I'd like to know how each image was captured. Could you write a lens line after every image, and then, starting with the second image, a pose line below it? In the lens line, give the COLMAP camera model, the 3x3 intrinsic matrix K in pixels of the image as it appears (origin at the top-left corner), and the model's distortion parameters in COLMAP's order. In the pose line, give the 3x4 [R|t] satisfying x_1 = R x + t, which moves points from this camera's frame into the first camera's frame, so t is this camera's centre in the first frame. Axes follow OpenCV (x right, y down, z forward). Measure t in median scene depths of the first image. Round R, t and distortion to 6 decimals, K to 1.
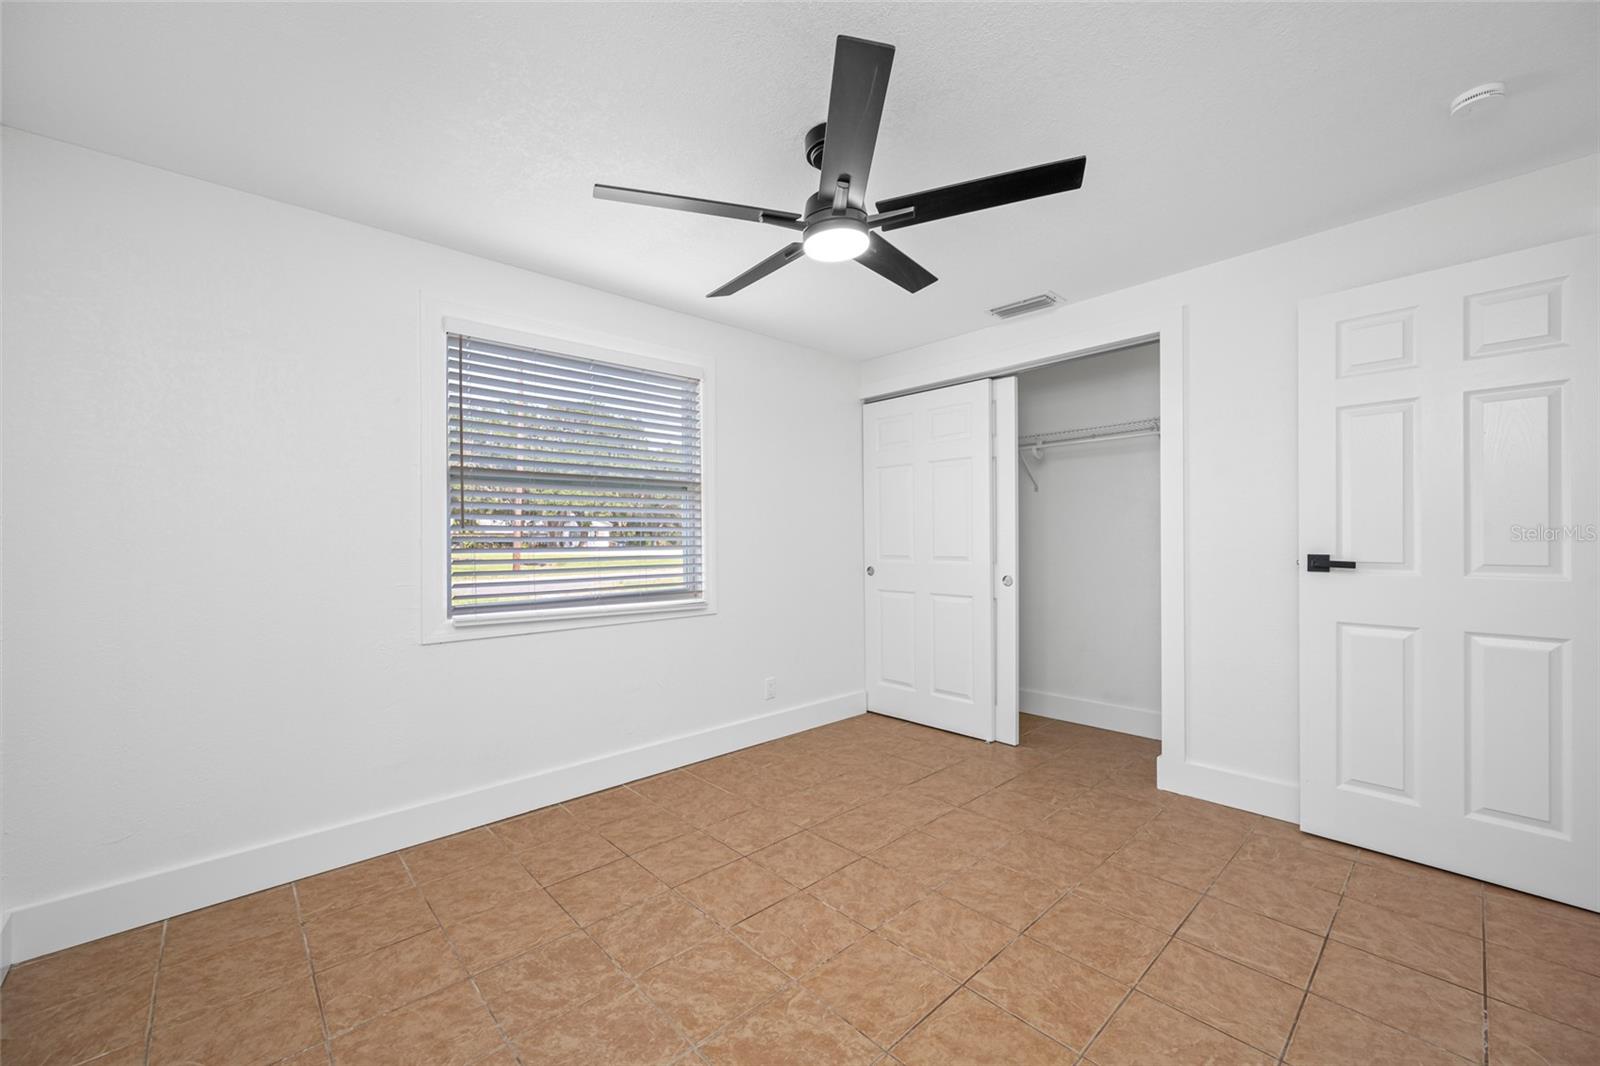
lens RADIAL K [[631.0, 0, 802.6], [0, 631.0, 534.1], [0, 0, 1]] dist [0.000679, 0.000052]
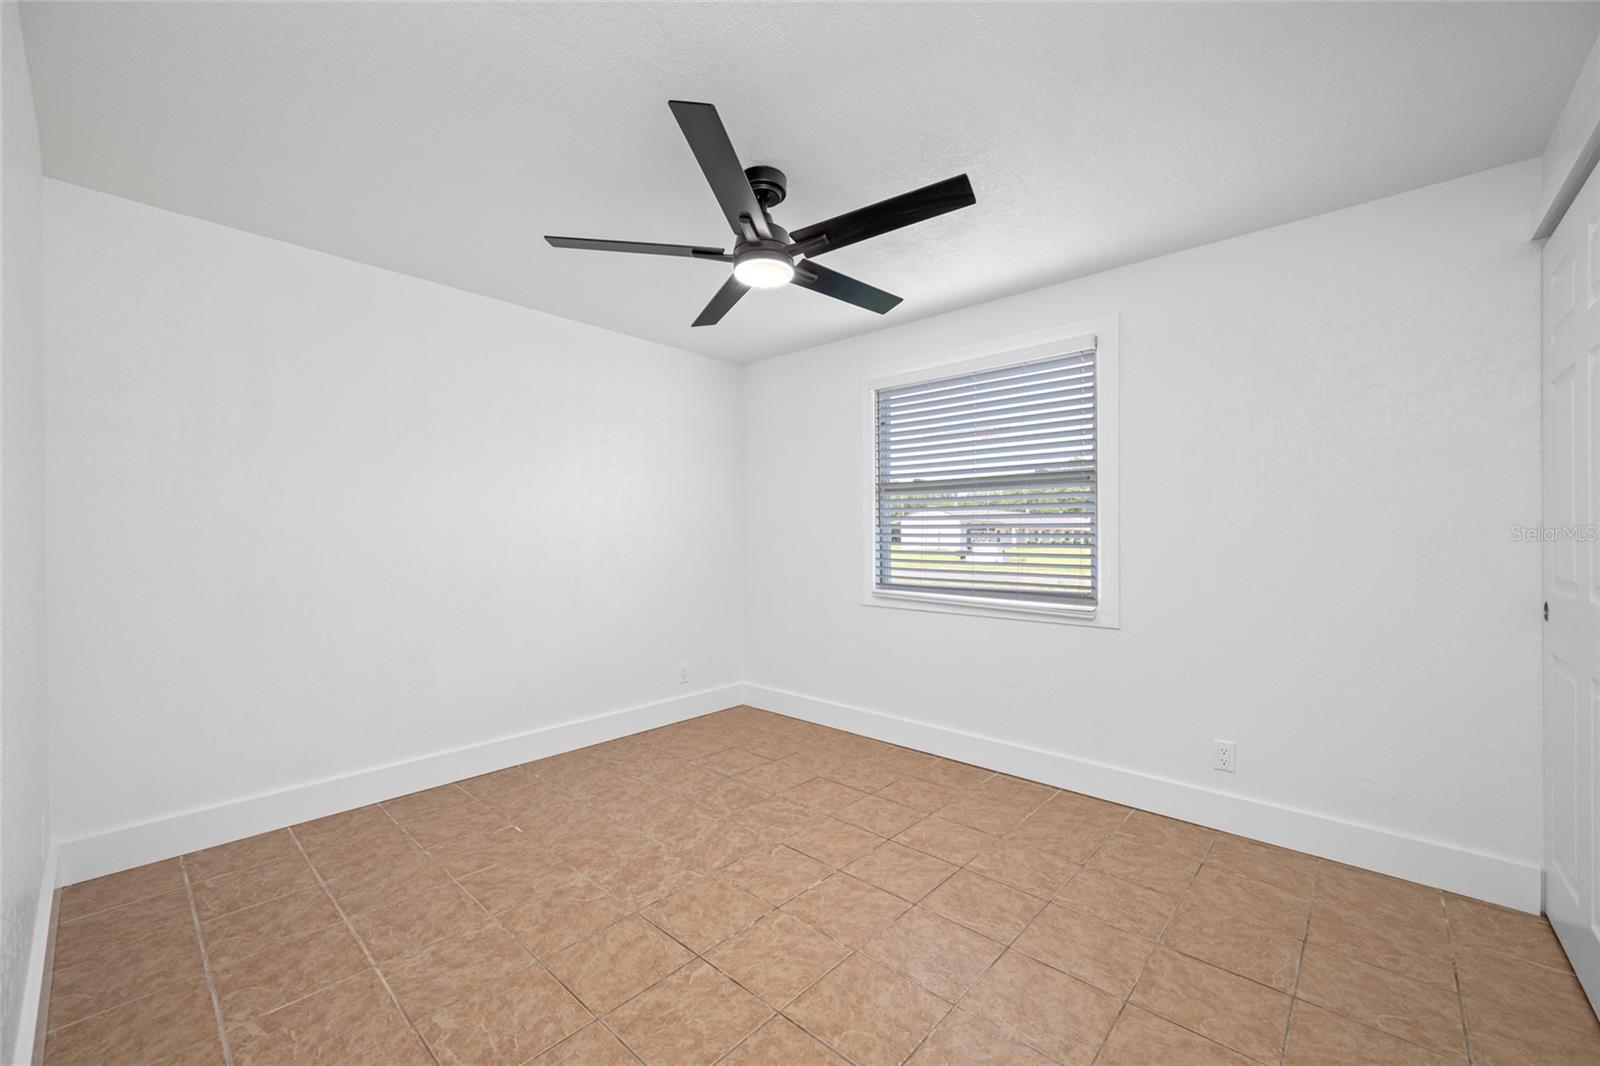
lens RADIAL K [[632.0, 0, 798.1], [0, 632.0, 538.2], [0, 0, 1]] dist [-0.000894, -0.000219]
pose [[0.084706, 0.013088, -0.996320, 1.016616], [0.002725, 0.999907, 0.013367, -0.003614], [0.996402, -0.003847, 0.084662, 0.830773]]
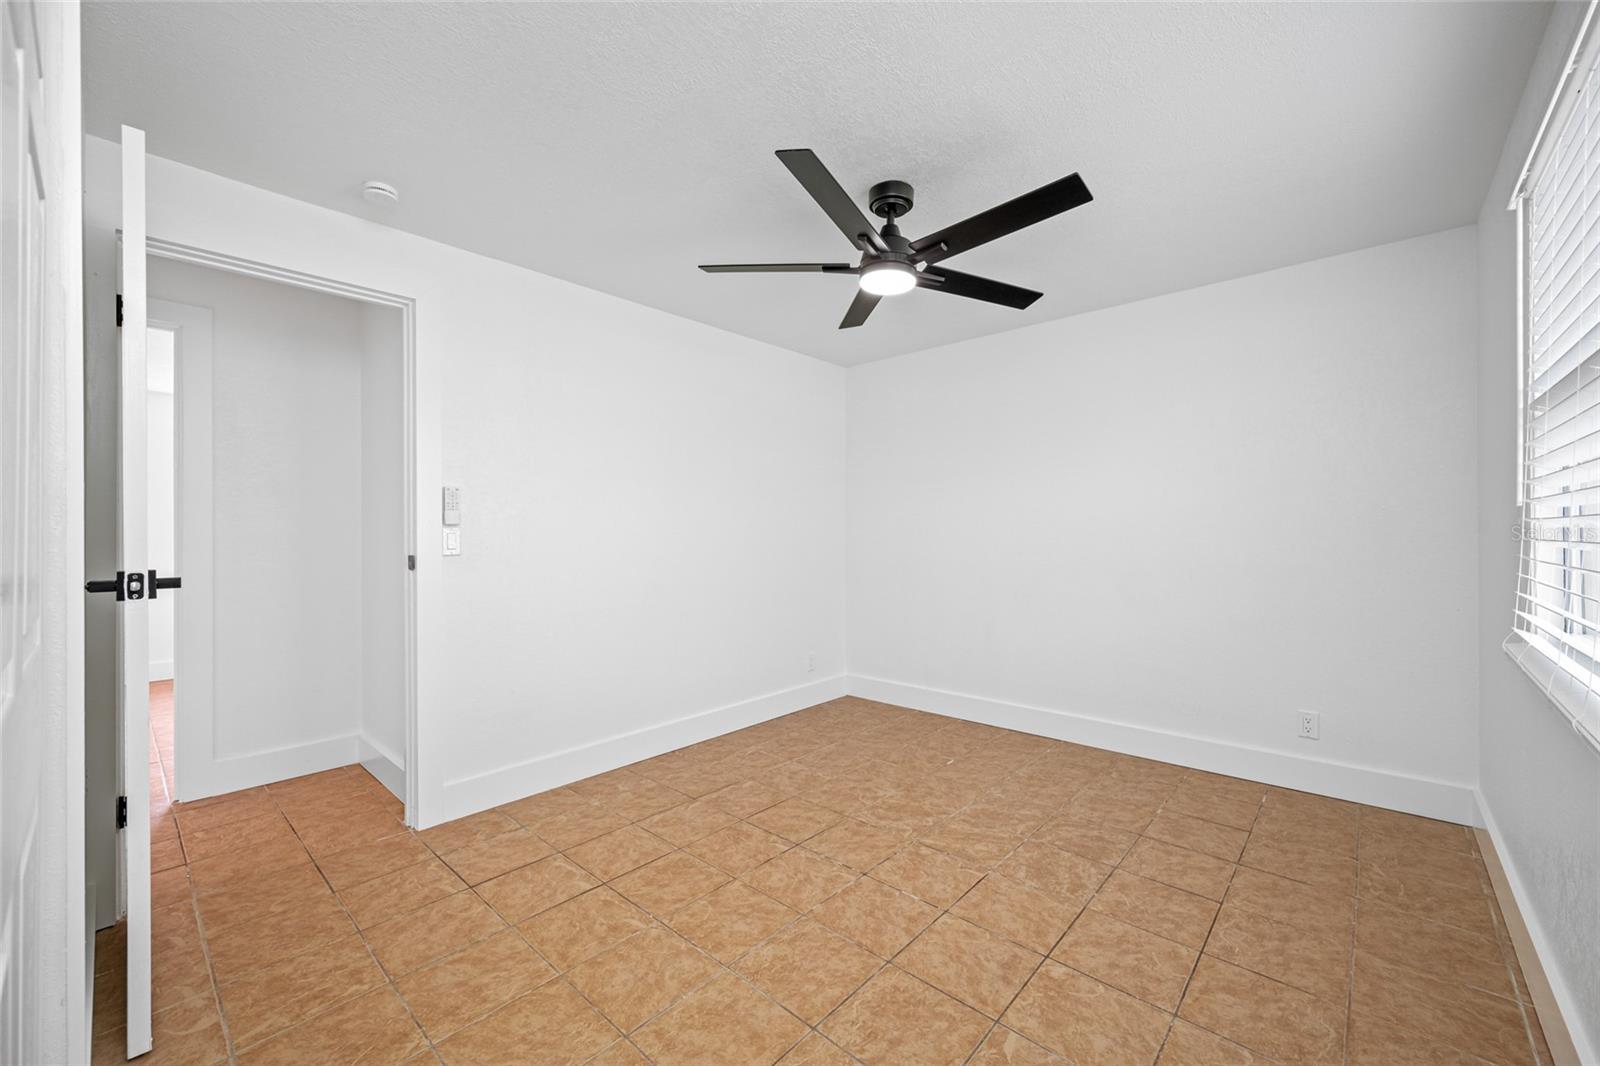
lens RADIAL K [[631.0, 0, 802.6], [0, 631.0, 534.1], [0, 0, 1]] dist [0.000679, 0.000052]
pose [[-0.996024, 0.016175, -0.087607, 0.274296], [0.016405, 0.999864, -0.001901, 0.010475], [0.087565, -0.003331, -0.996153, 1.869301]]
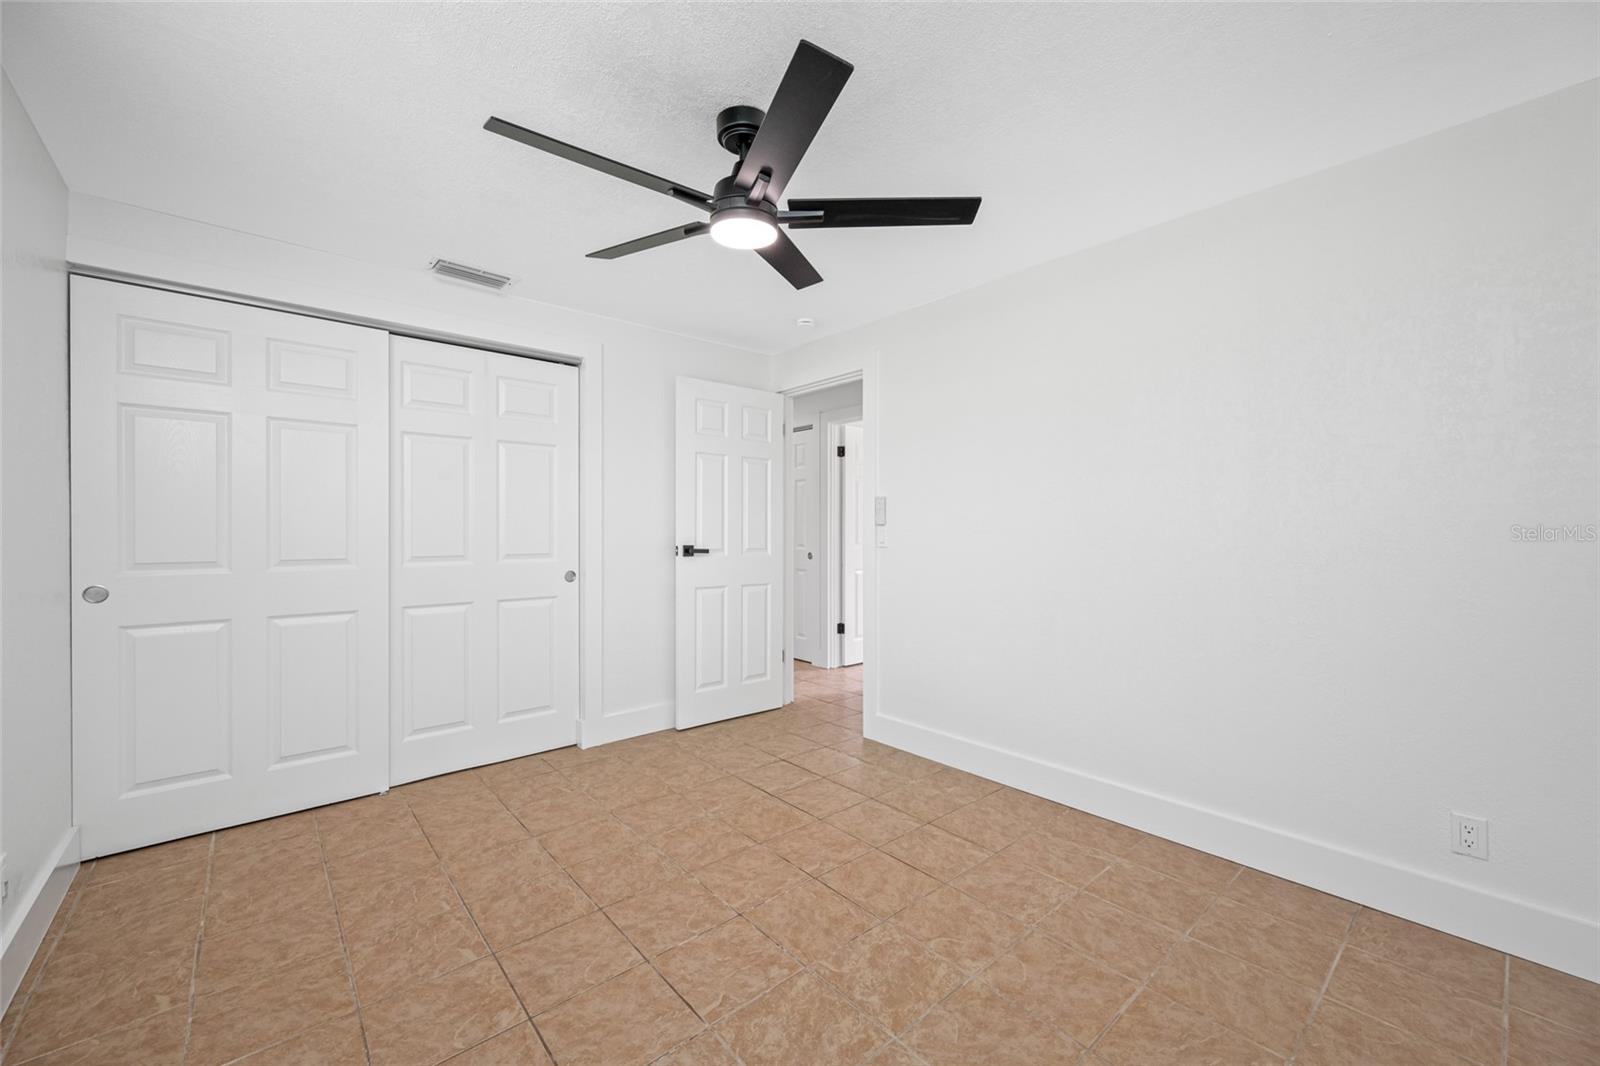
lens RADIAL K [[631.0, 0, 802.6], [0, 631.0, 534.1], [0, 0, 1]] dist [0.000679, 0.000052]
pose [[0.028609, 0.003929, 0.999583, -0.805467], [-0.006635, 0.999971, -0.003741, 0.009689], [-0.999569, -0.006525, 0.028634, 0.764194]]
